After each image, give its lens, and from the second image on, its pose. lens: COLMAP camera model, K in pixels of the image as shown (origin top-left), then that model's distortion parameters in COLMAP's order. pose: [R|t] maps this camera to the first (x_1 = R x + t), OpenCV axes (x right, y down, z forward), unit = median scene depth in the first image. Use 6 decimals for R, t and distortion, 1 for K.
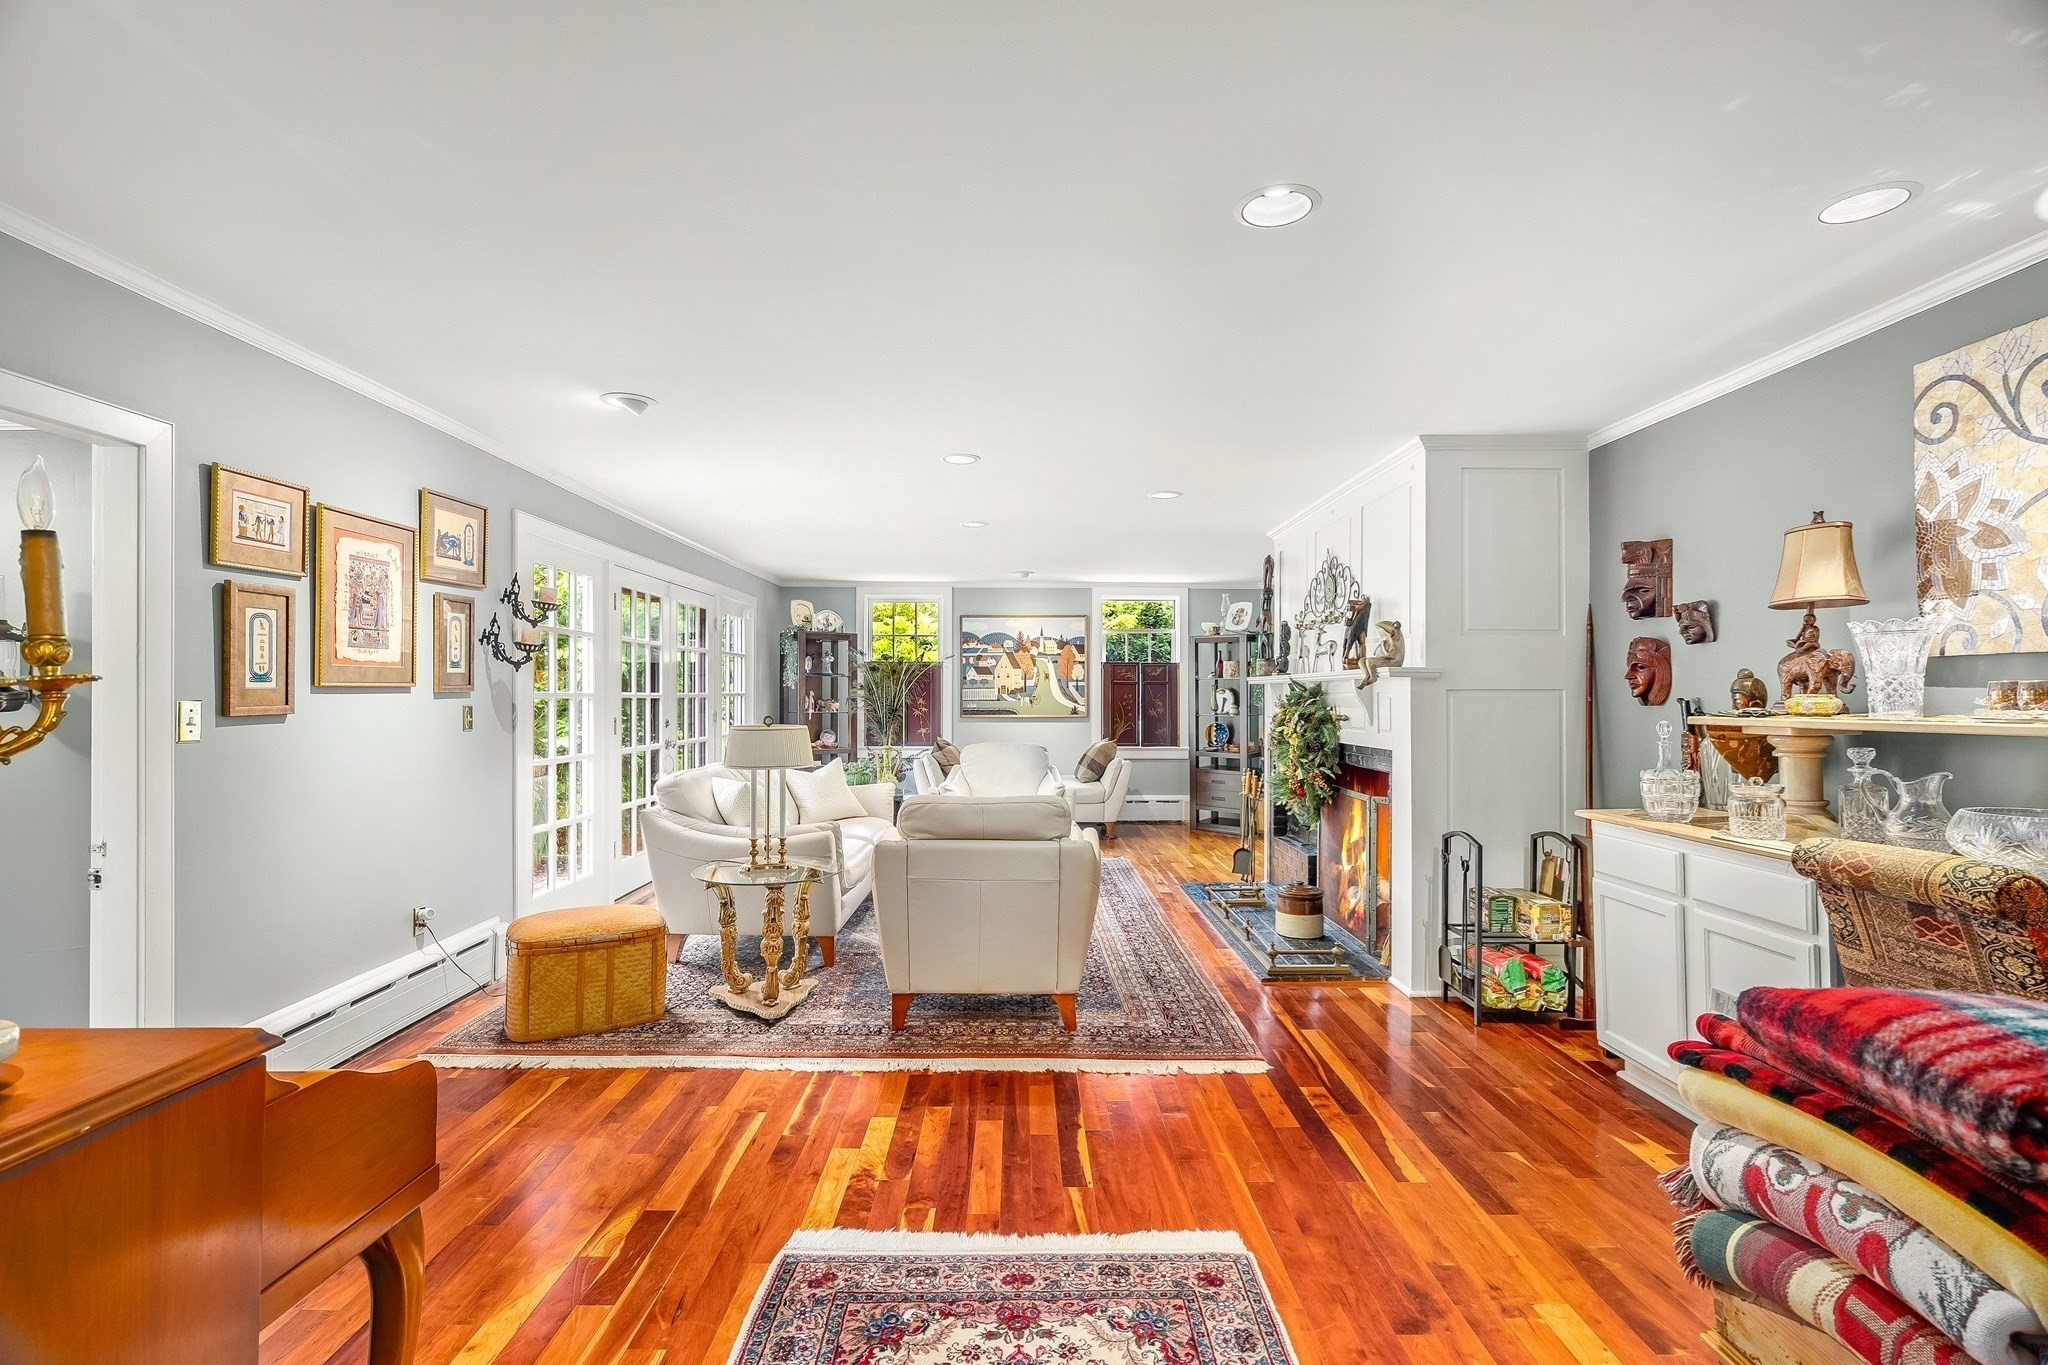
lens RADIAL K [[937.5, 0, 1020.6], [0, 937.5, 703.3], [0, 0, 1]] dist [-0.000188, 0.000507]
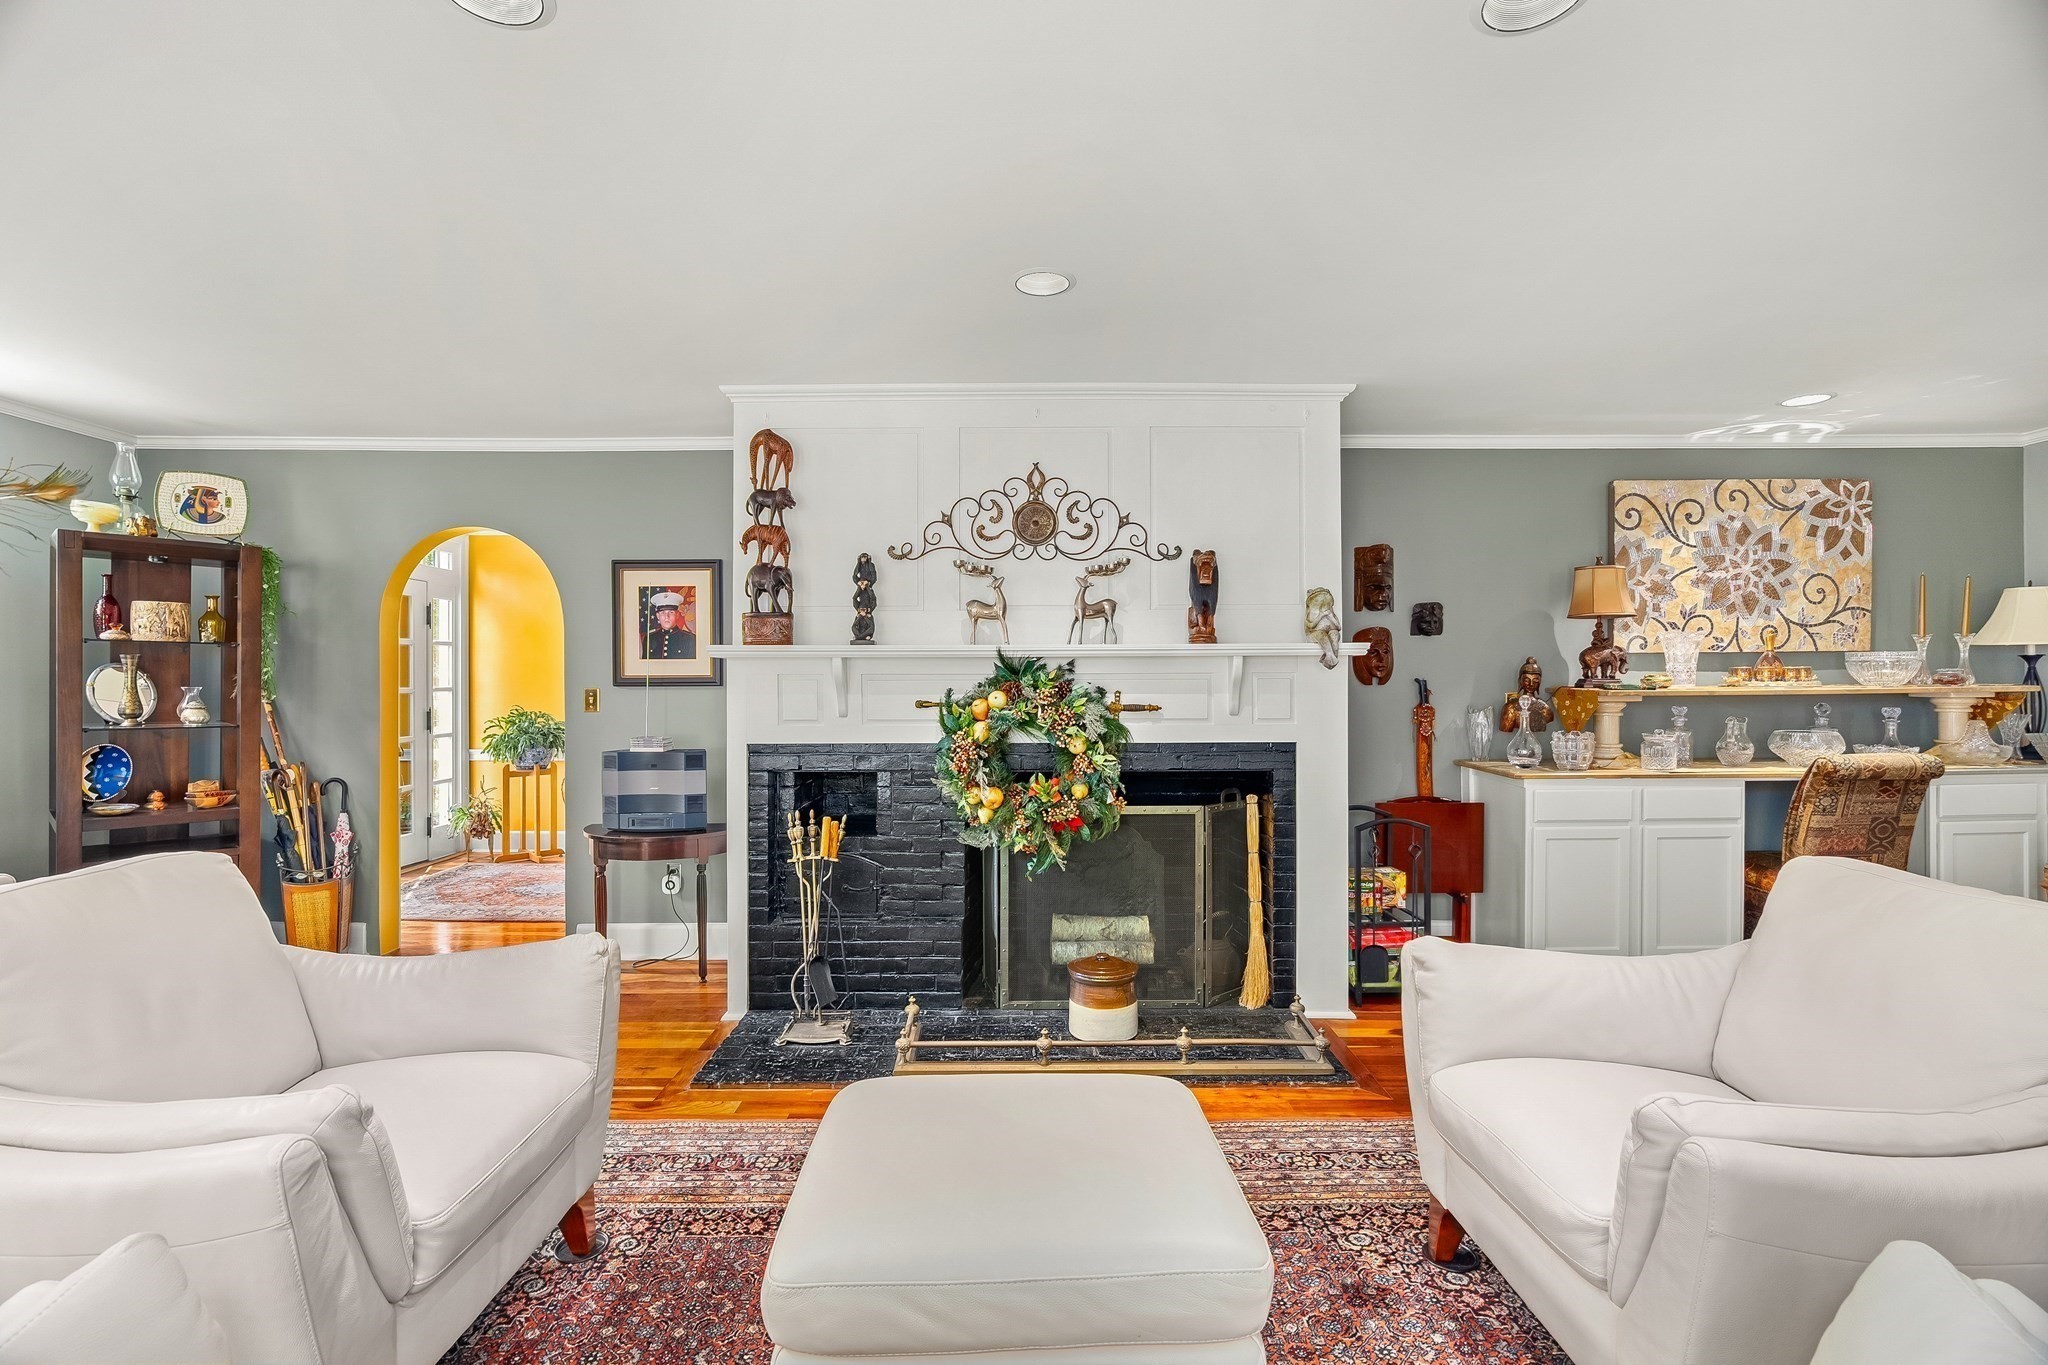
lens RADIAL K [[917.3, 0, 1019.9], [0, 917.3, 681.3], [0, 0, 1]] dist [-0.001039, 0.000050]
pose [[-0.000775, 0.001761, 0.999998, -0.504049], [0.014026, 0.999900, -0.001750, -0.007270], [-0.999901, 0.014025, -0.000800, 1.494698]]
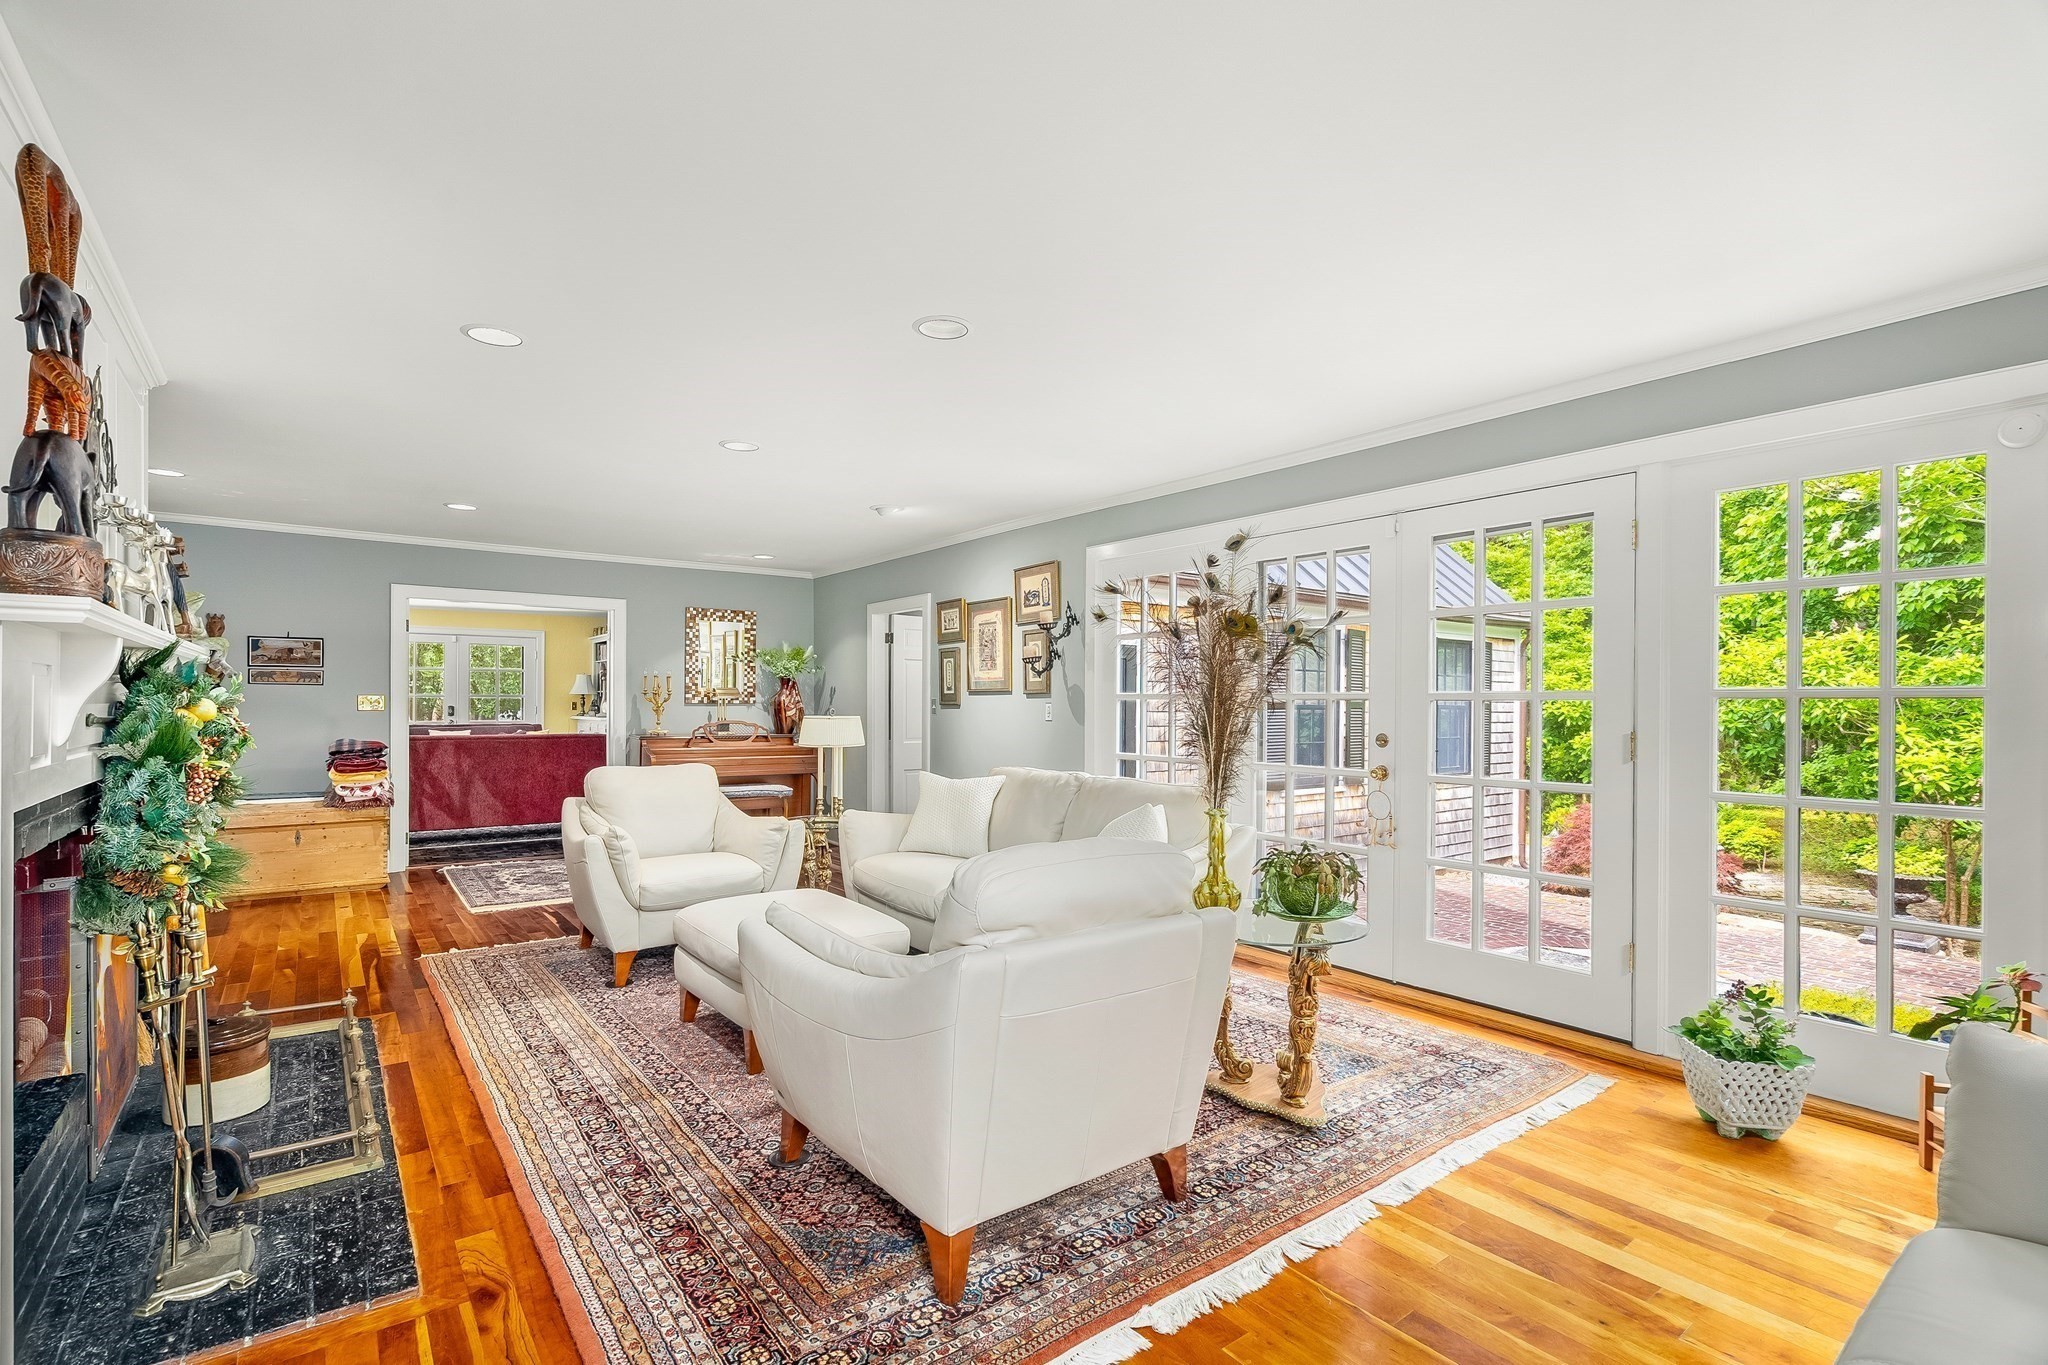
lens RADIAL K [[931.5, 0, 1024.1], [0, 931.5, 700.8], [0, 0, 1]] dist [0.000562, 0.000689]
pose [[-0.797183, -0.005098, -0.603716, 0.356334], [-0.011349, 0.999914, 0.006543, -0.010315], [0.603631, 0.012068, -0.797173, 2.438745]]
